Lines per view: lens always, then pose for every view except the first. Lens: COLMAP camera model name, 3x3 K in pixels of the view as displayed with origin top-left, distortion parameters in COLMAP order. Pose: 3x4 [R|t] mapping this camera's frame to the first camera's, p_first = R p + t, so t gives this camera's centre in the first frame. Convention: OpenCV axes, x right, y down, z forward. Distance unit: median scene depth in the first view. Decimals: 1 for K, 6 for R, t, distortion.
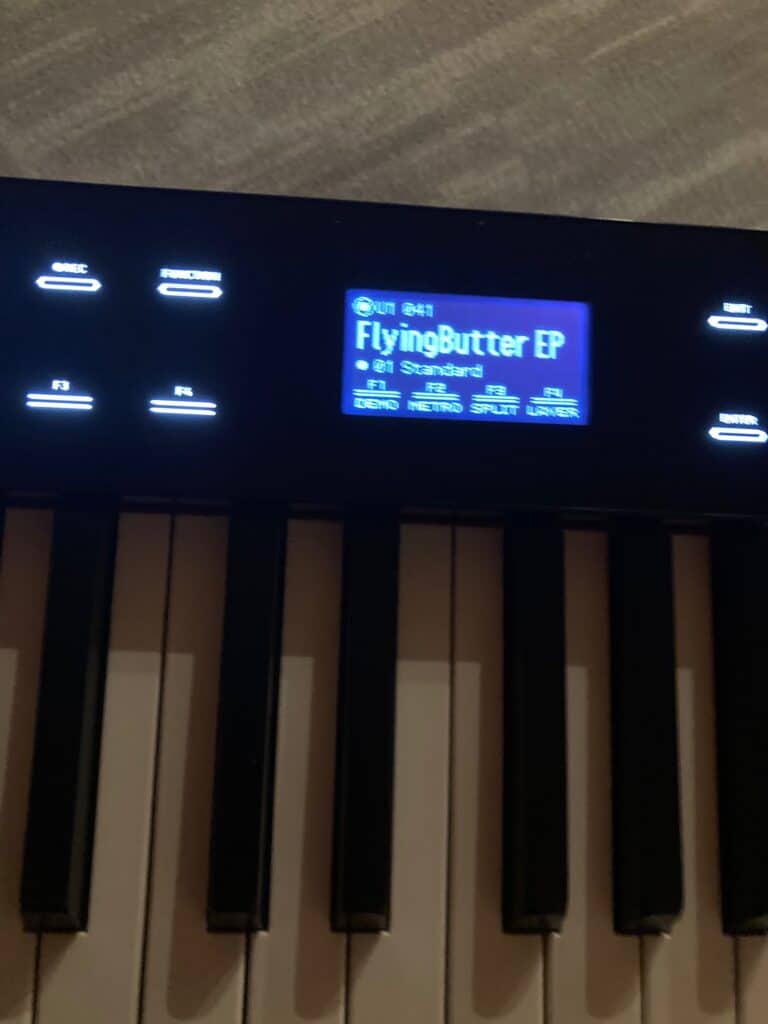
lens RADIAL K [[829.1, 0, 384.5], [0, 829.1, 513.4], [0, 0, 1]] dist [0.019745, -0.036735]
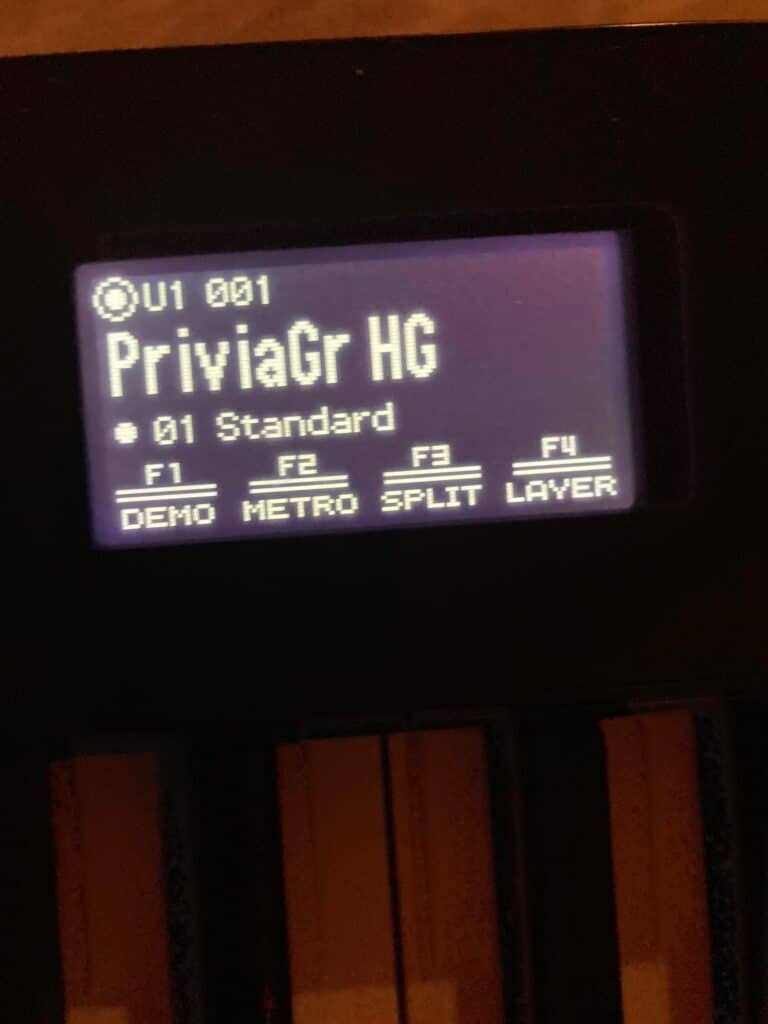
lens RADIAL K [[829.1, 0, 380.9], [0, 829.1, 505.4], [0, 0, 1]] dist [0.019745, -0.036735]
pose [[0.994601, -0.093983, -0.043990, 0.124441], [0.098479, 0.988510, 0.114674, -0.175572], [0.032707, -0.118387, 0.992429, 0.548468]]
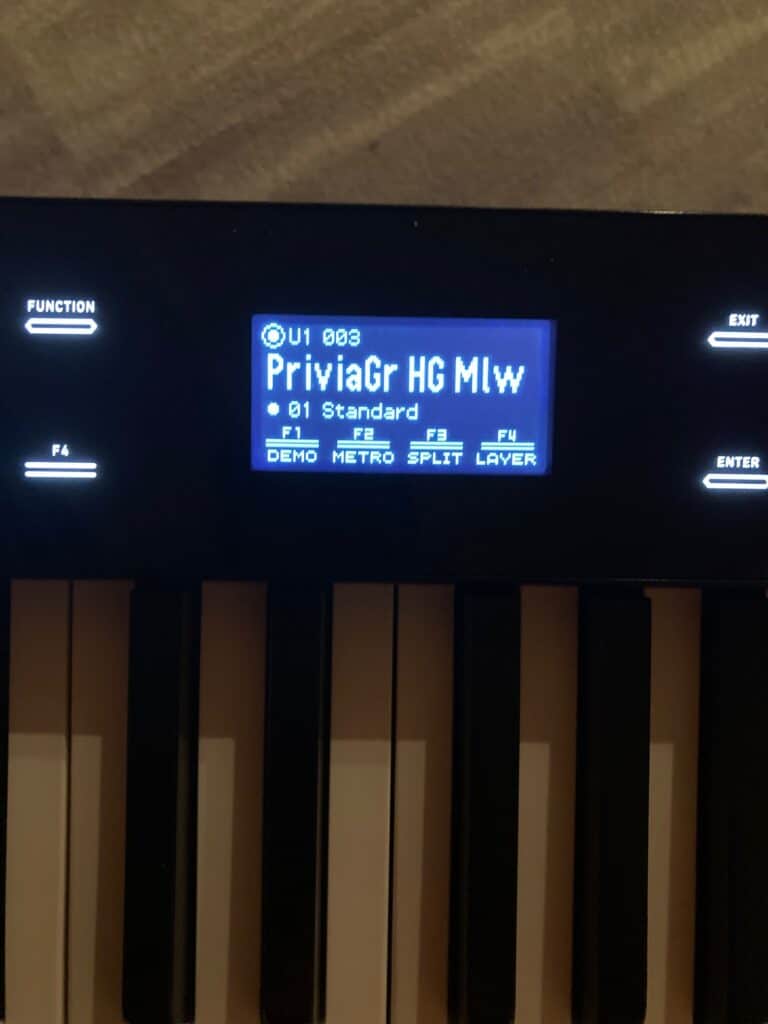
lens RADIAL K [[829.1, 0, 383.9], [0, 829.1, 520.1], [0, 0, 1]] dist [0.019745, -0.036735]
pose [[0.997750, -0.006776, -0.066707, 0.136304], [0.017596, 0.986472, 0.162984, -0.199758], [0.064700, -0.163791, 0.984371, 0.170839]]
